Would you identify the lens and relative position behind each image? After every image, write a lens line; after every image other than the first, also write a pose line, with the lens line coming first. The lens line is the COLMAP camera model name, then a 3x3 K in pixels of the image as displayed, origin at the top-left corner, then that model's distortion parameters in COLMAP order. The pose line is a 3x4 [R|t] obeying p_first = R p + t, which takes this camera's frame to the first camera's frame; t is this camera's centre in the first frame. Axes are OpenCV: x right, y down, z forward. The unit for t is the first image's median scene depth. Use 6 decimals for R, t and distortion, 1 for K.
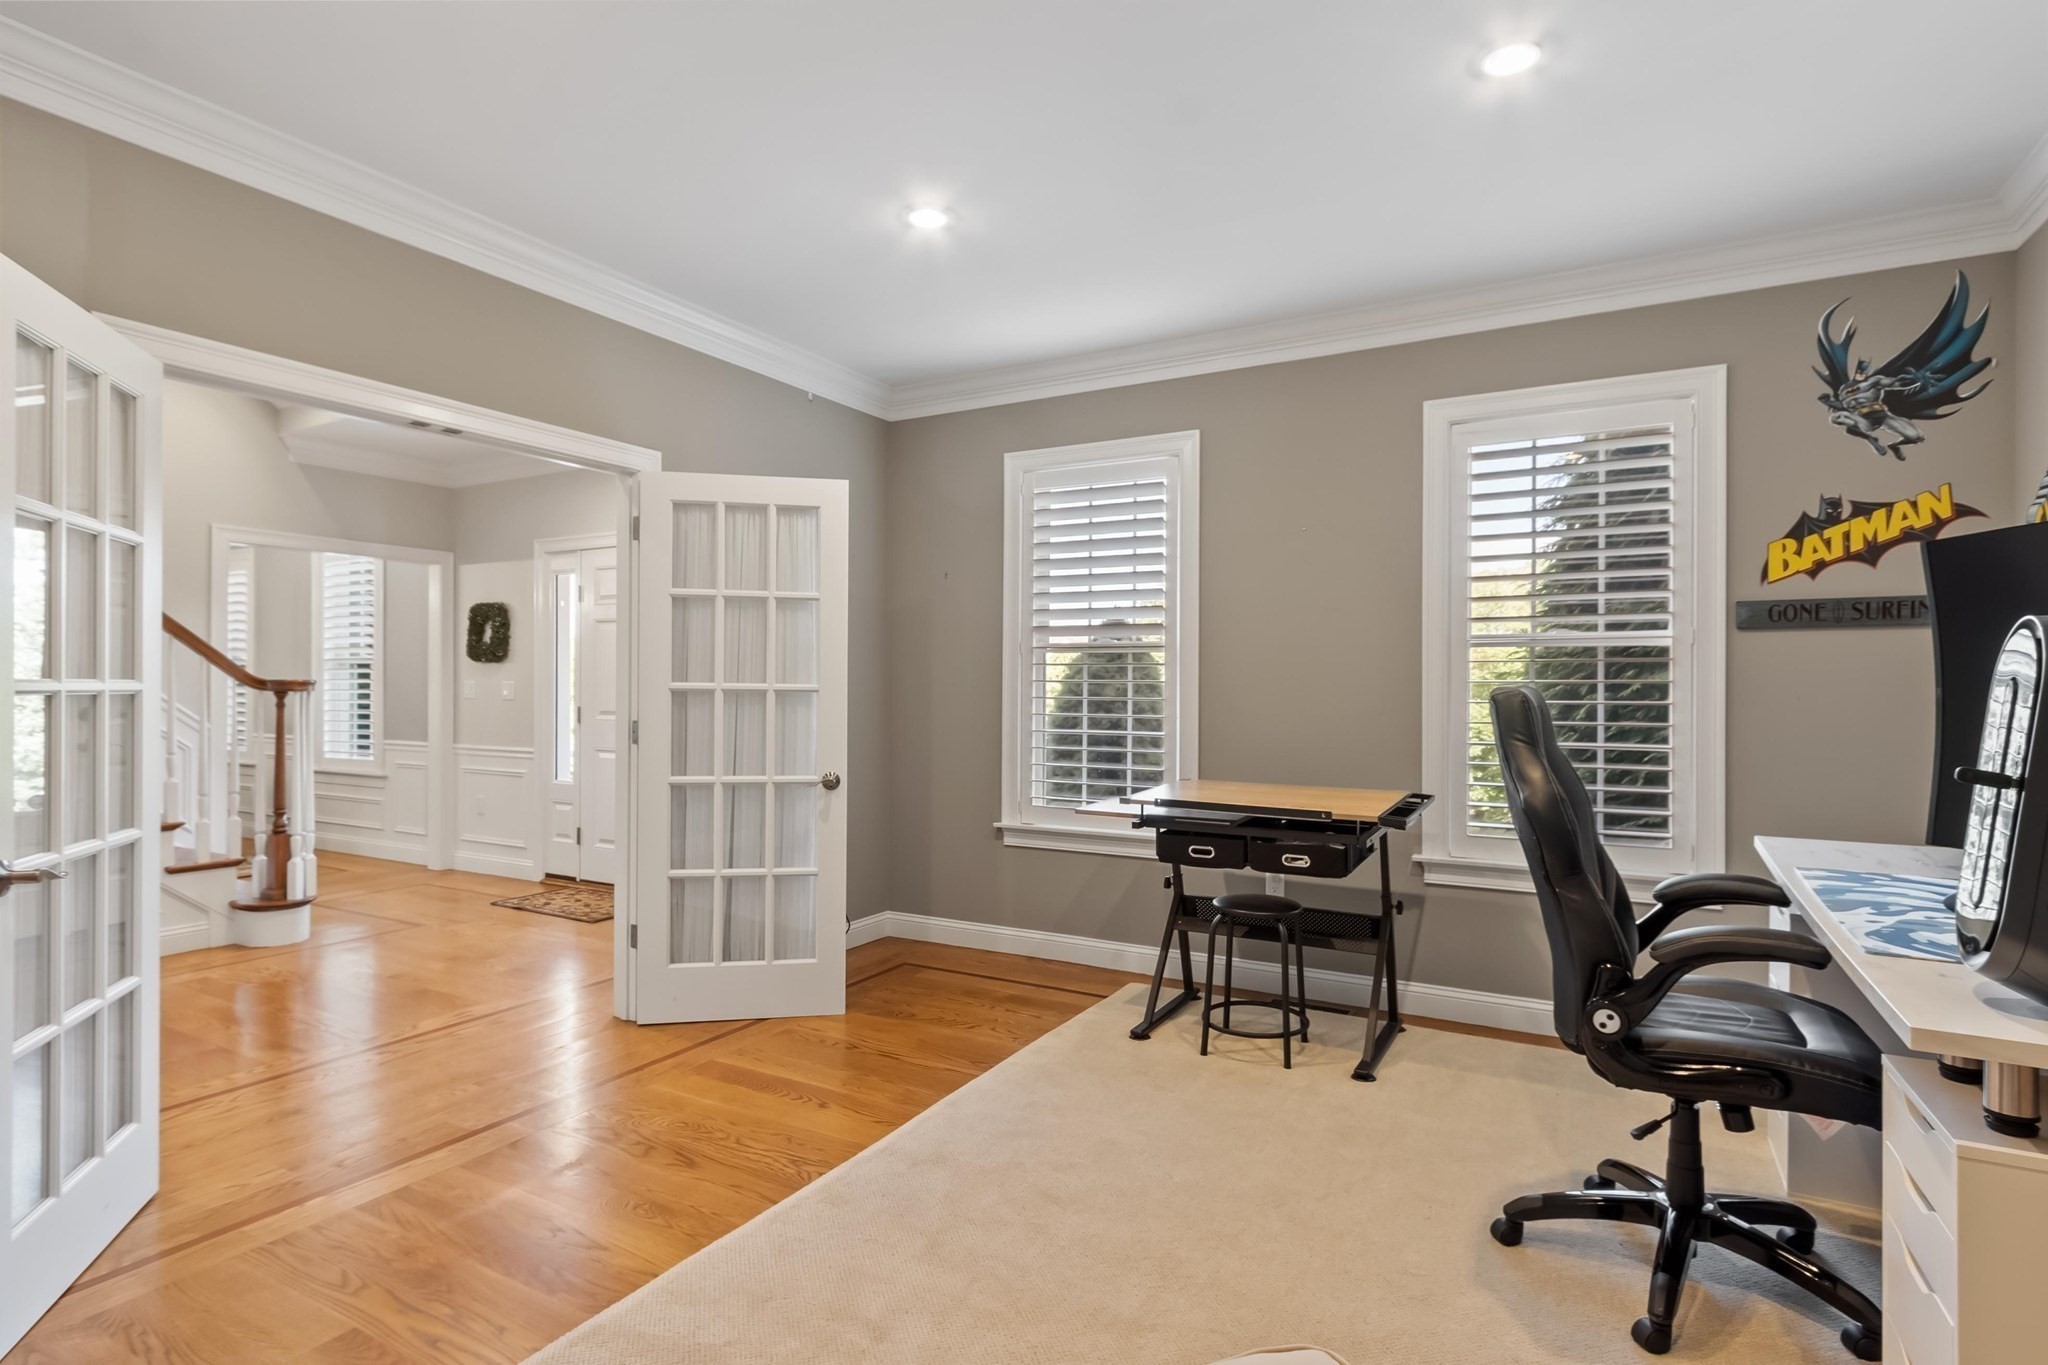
lens RADIAL K [[1030.9, 0, 1024.0], [0, 1030.9, 682.5], [0, 0, 1]] dist [0.000318, -0.000370]
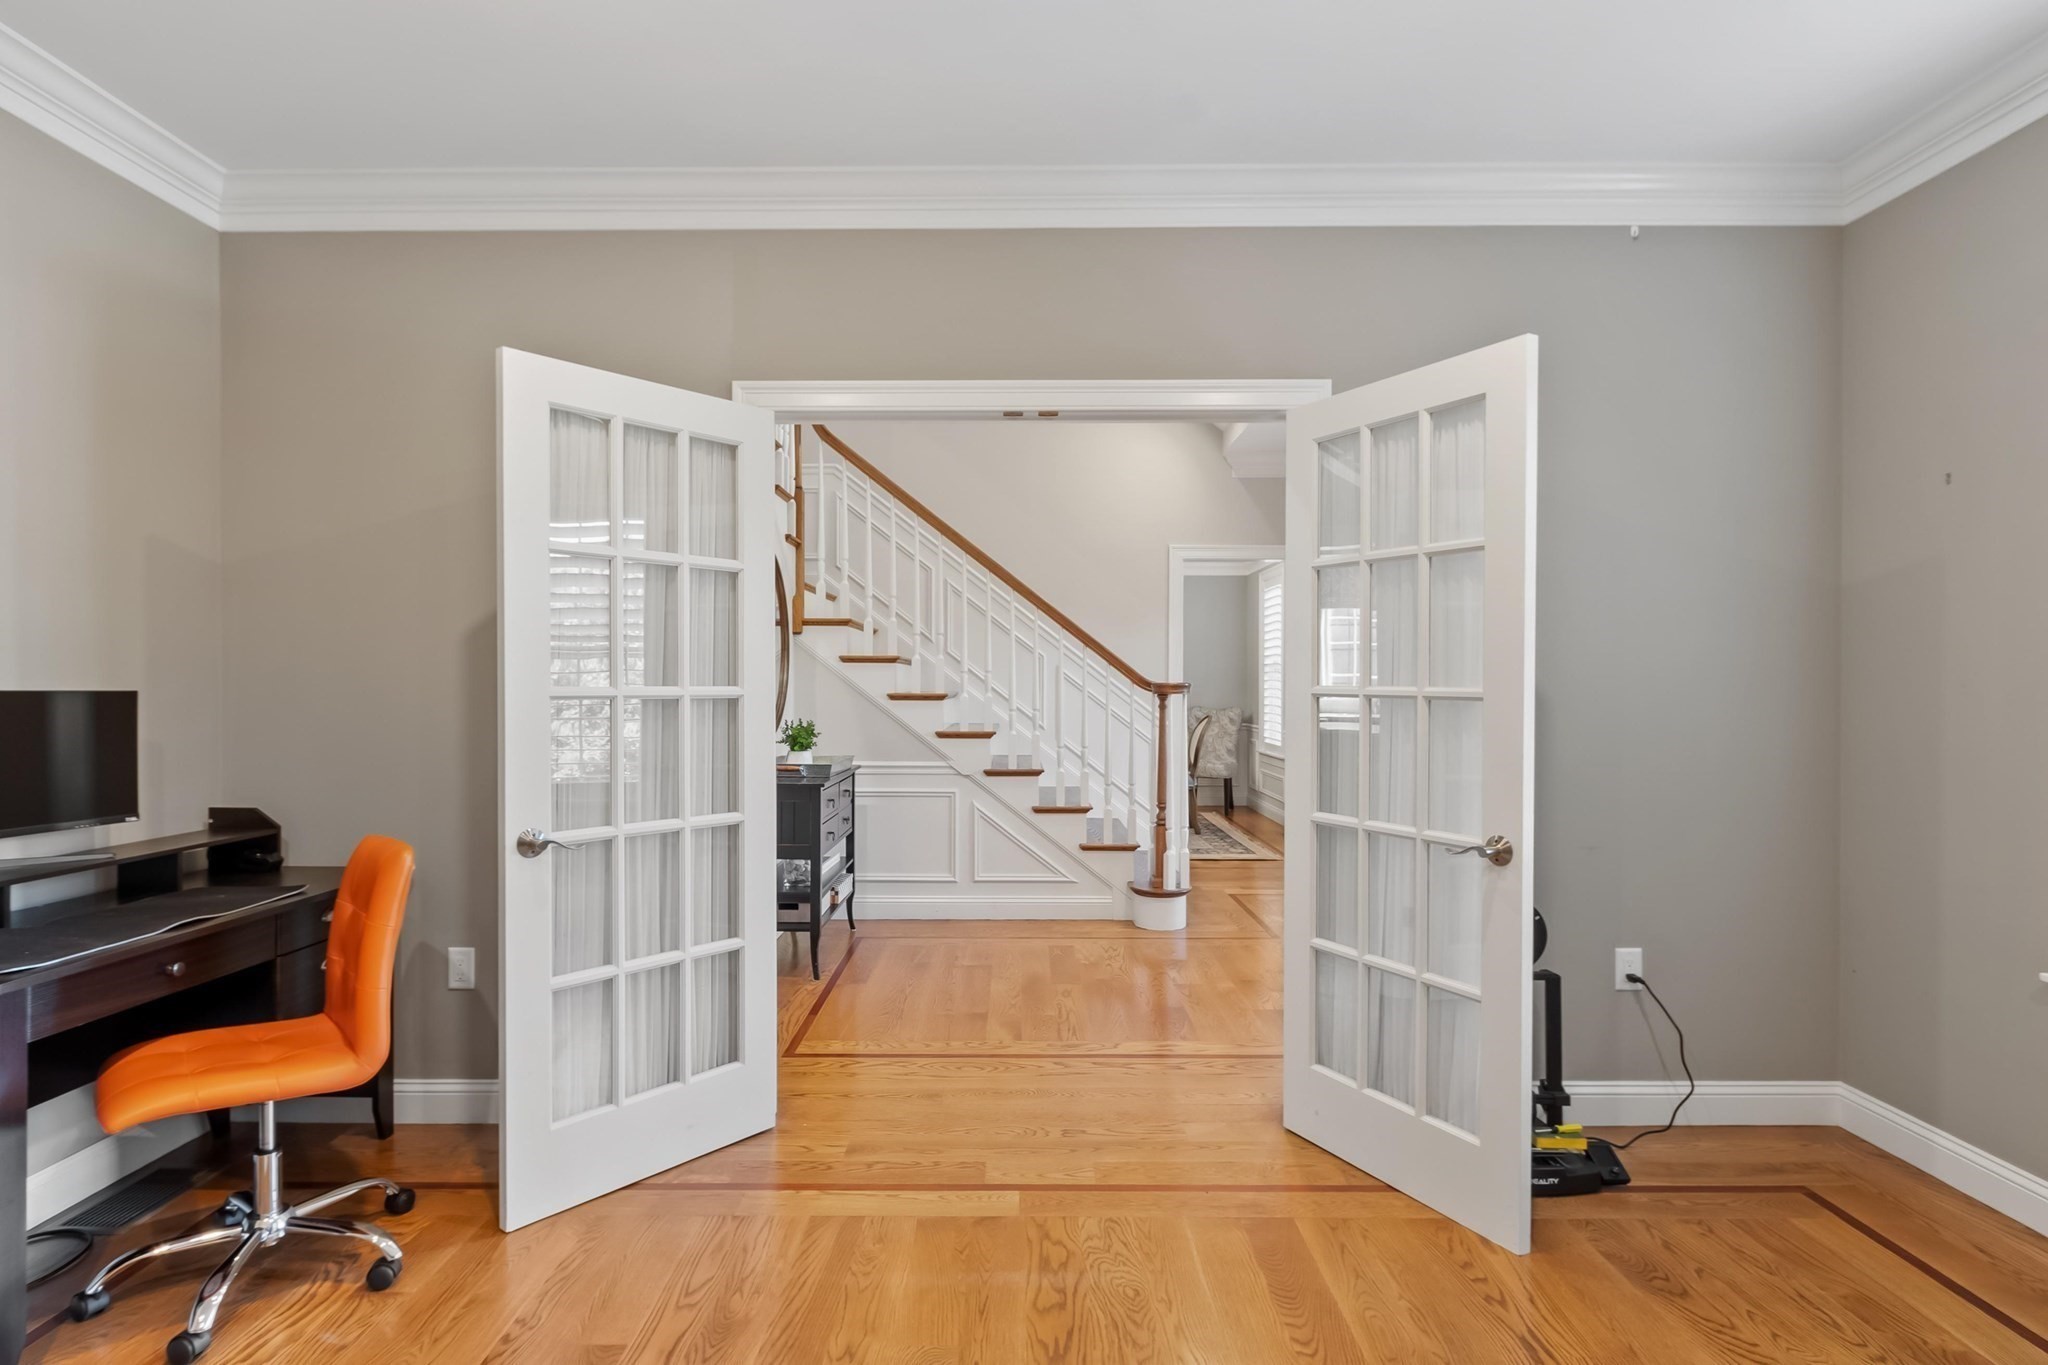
lens RADIAL K [[1052.6, 0, 1024.0], [0, 1052.6, 682.5], [0, 0, 1]] dist [-0.002366, -0.000465]
pose [[0.485051, -0.005652, -0.874468, 0.193853], [0.005913, 0.999977, -0.003183, -0.000320], [0.874466, -0.003627, 0.485073, 0.394889]]
